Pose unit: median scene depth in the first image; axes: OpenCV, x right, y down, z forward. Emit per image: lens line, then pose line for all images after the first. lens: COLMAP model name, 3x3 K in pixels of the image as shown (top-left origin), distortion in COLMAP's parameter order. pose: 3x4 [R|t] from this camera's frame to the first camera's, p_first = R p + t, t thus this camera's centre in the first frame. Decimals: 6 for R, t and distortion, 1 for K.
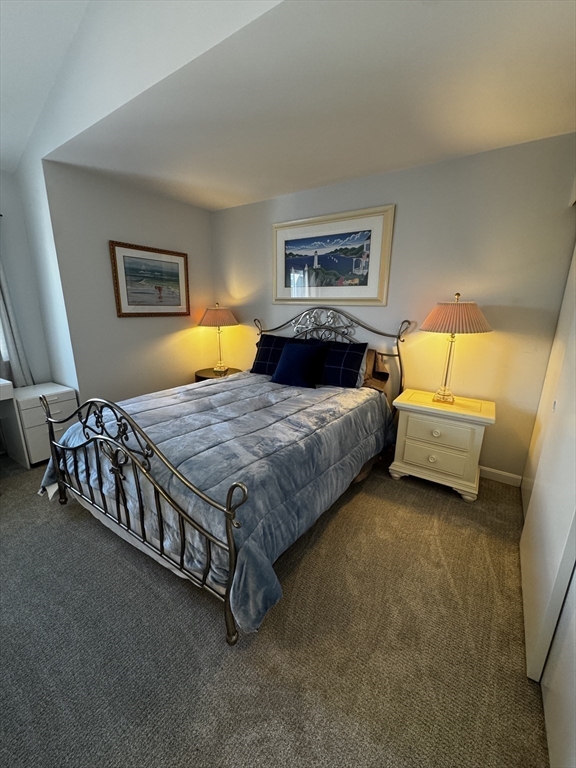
lens RADIAL K [[308.8, 0, 289.2], [0, 308.8, 385.2], [0, 0, 1]] dist [-0.000395, 0.000048]
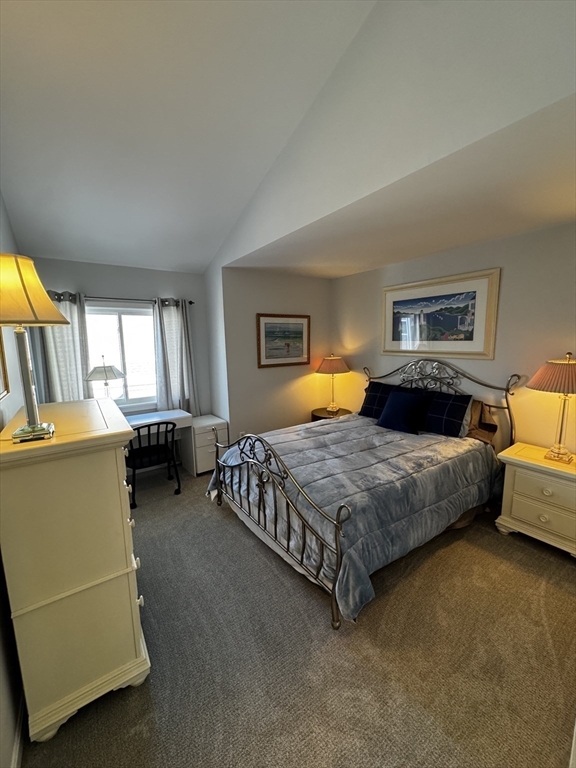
lens RADIAL K [[308.8, 0, 286.4], [0, 308.8, 382.3], [0, 0, 1]] dist [-0.000395, 0.000048]
pose [[0.934933, 0.017931, -0.354372, 0.040282], [-0.057133, 0.993298, -0.100475, -0.046155], [0.350195, 0.114183, 0.929691, -0.251568]]
